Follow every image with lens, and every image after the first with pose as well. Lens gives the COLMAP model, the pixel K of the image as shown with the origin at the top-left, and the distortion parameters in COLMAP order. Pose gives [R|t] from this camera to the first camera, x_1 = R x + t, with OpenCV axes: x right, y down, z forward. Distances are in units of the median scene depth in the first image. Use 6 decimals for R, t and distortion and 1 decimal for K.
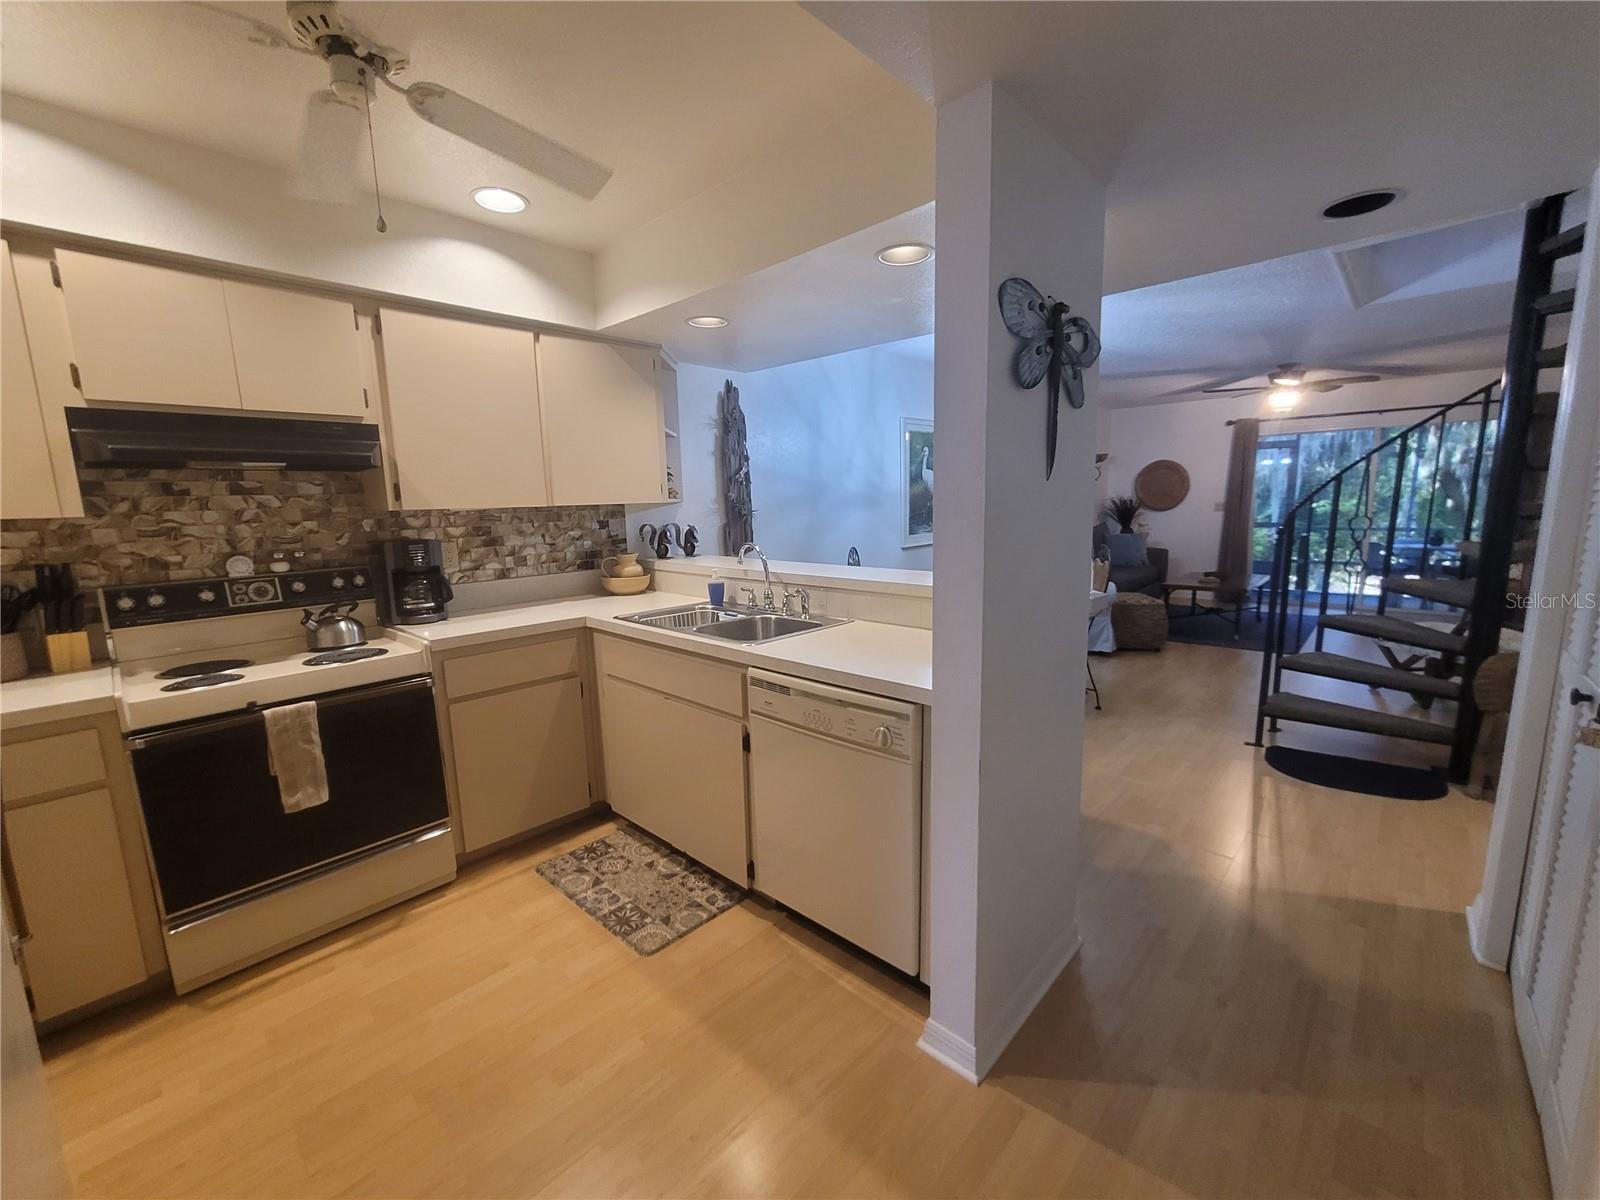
lens RADIAL K [[650.6, 0, 798.7], [0, 650.6, 604.1], [0, 0, 1]] dist [-0.003104, -0.000201]
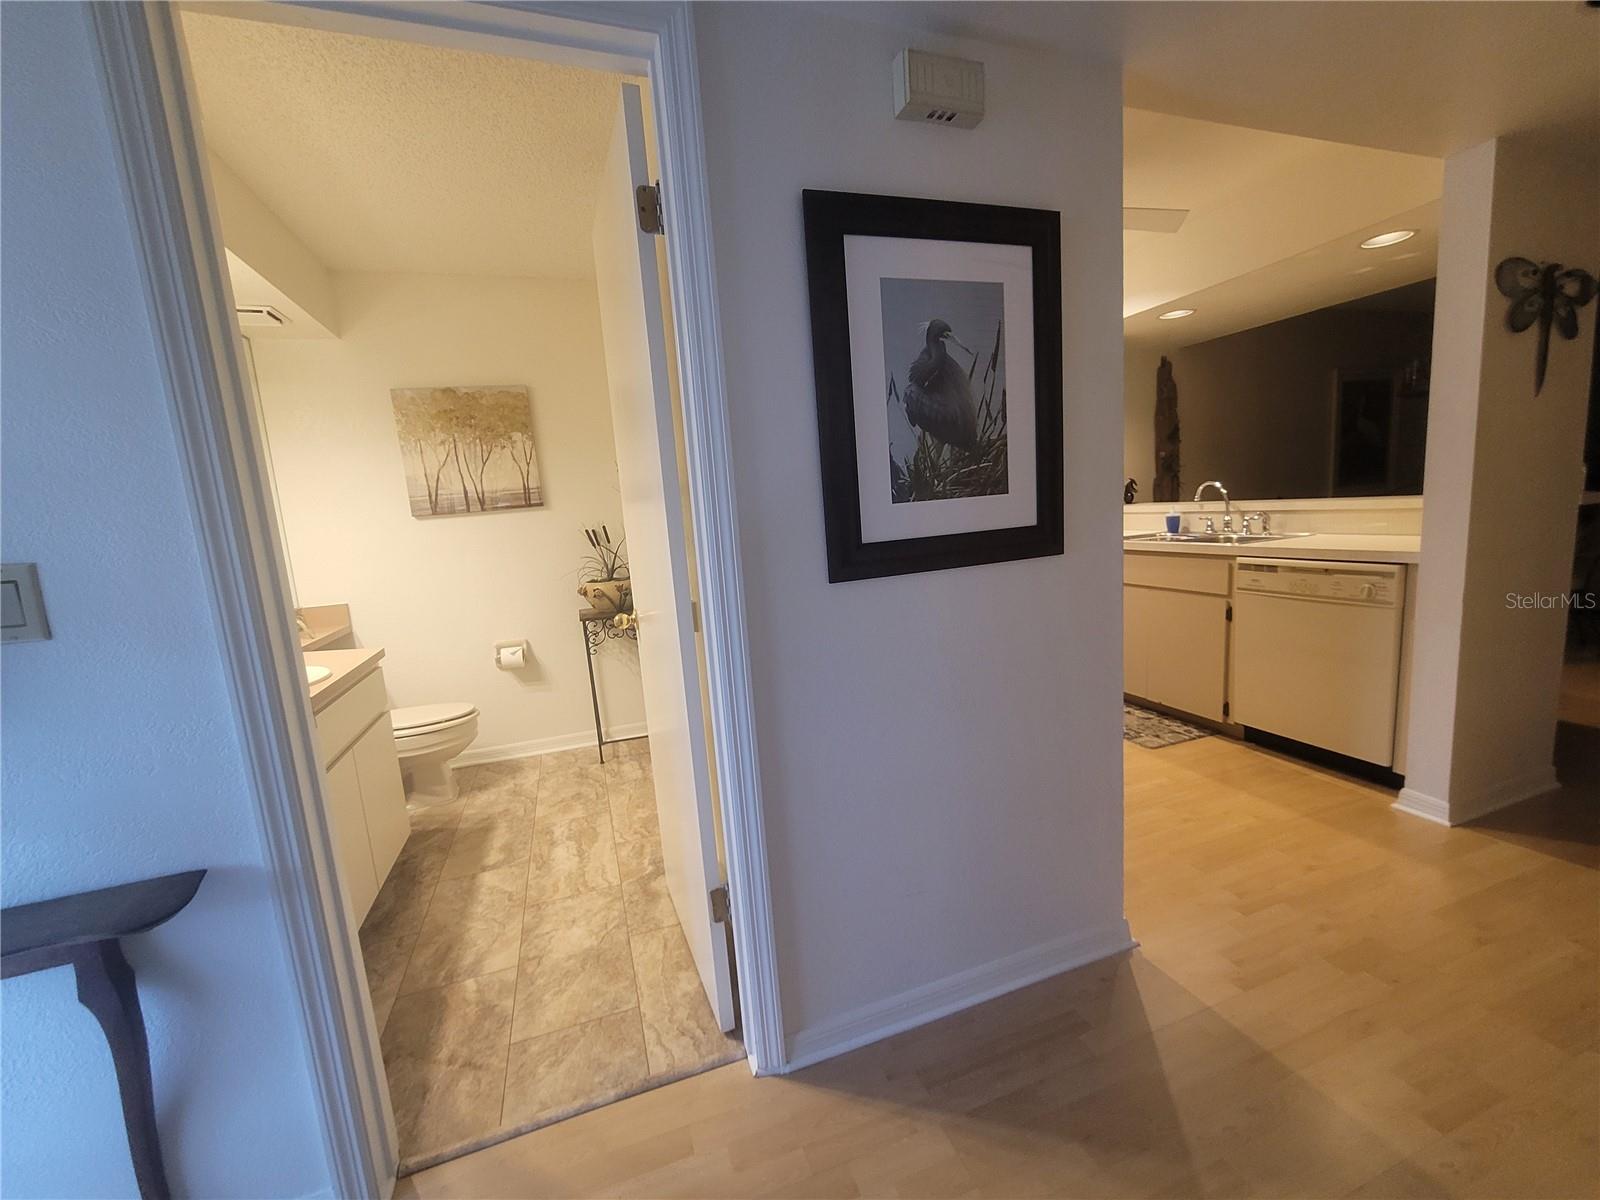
lens RADIAL K [[650.6, 0, 798.7], [0, 650.6, 604.1], [0, 0, 1]] dist [-0.003104, -0.000201]
pose [[0.884856, 0.026529, -0.465108, -0.254178], [-0.020349, 0.999625, 0.018304, 0.187602], [0.465419, -0.006732, 0.885065, -0.685741]]
